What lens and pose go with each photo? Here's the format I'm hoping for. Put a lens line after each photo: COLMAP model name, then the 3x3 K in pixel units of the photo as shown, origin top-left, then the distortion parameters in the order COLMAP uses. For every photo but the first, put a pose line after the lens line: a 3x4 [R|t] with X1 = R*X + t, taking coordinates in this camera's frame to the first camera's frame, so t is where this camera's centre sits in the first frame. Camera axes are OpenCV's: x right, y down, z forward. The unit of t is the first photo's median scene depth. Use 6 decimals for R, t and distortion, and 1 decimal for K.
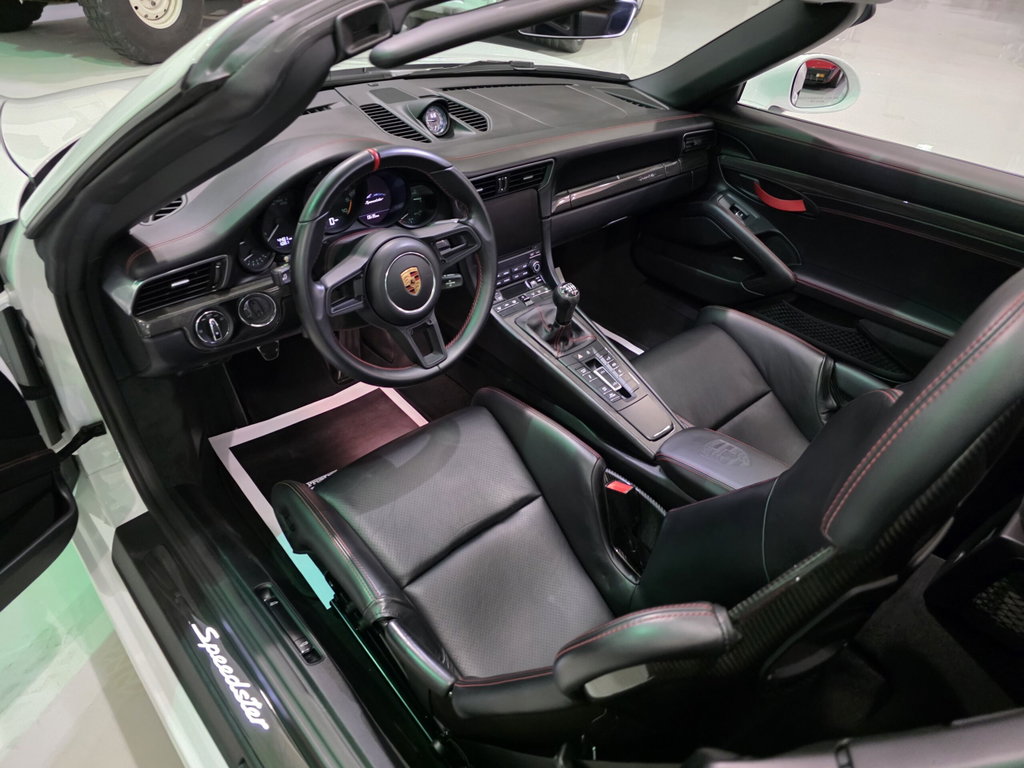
lens RADIAL K [[688.7, 0, 519.4], [0, 688.7, 377.4], [0, 0, 1]] dist [0.062742, -0.059136]
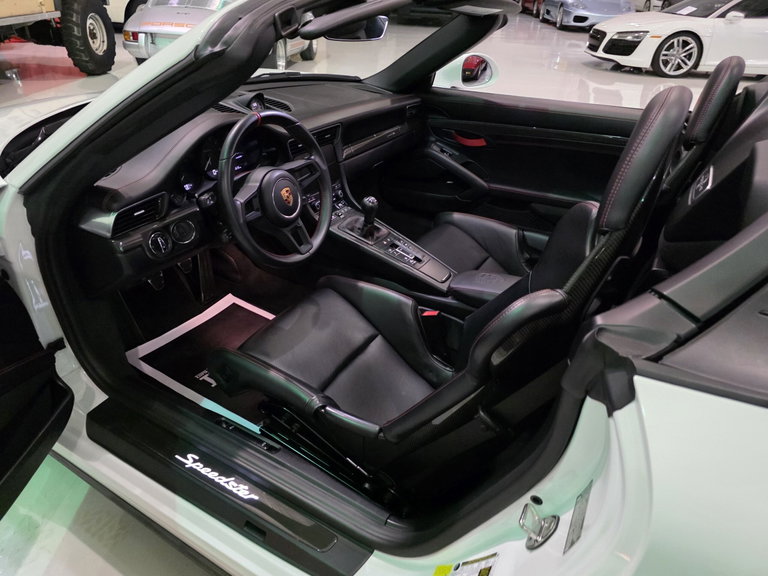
lens RADIAL K [[522.5, 0, 379.5], [0, 522.5, 288.9], [0, 0, 1]] dist [0.057647, -0.060841]
pose [[0.954578, -0.176247, 0.240244, -0.237898], [0.194507, 0.979394, -0.054349, 0.141904], [-0.225715, 0.098609, 0.969190, -0.134214]]
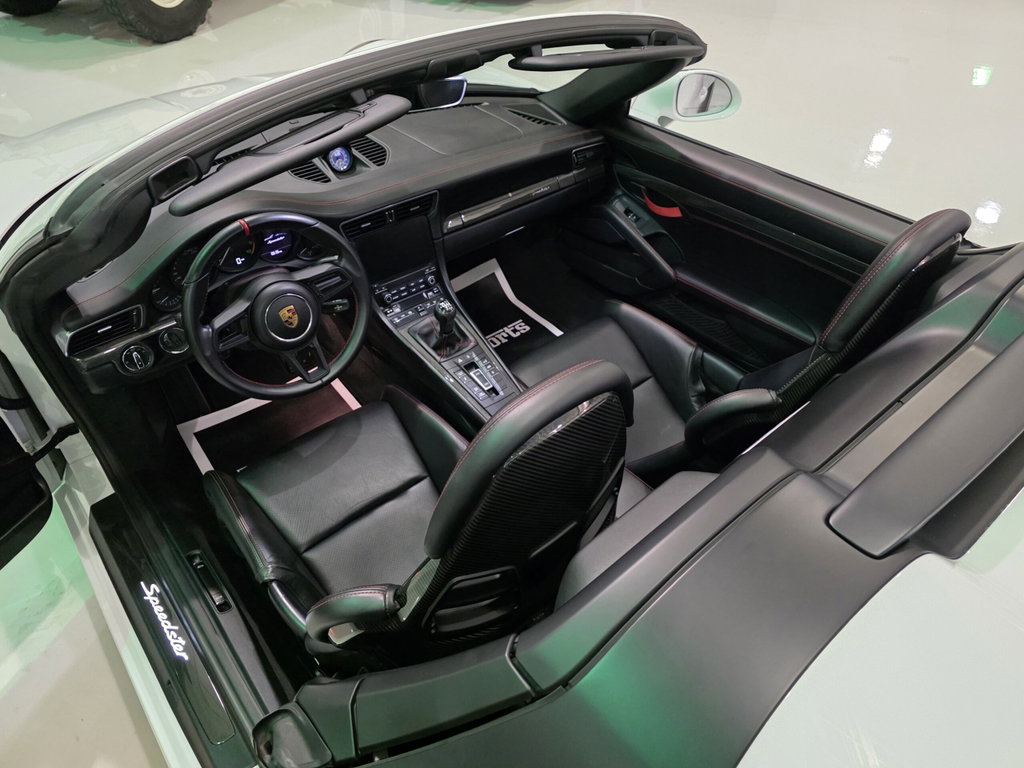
lens RADIAL K [[702.0, 0, 539.6], [0, 702.0, 363.5], [0, 0, 1]] dist [0.058777, -0.059571]
pose [[0.997674, -0.017973, -0.065755, 0.326570], [0.022947, 0.996867, 0.075690, -0.121875], [0.064189, -0.077023, 0.994961, -0.218629]]
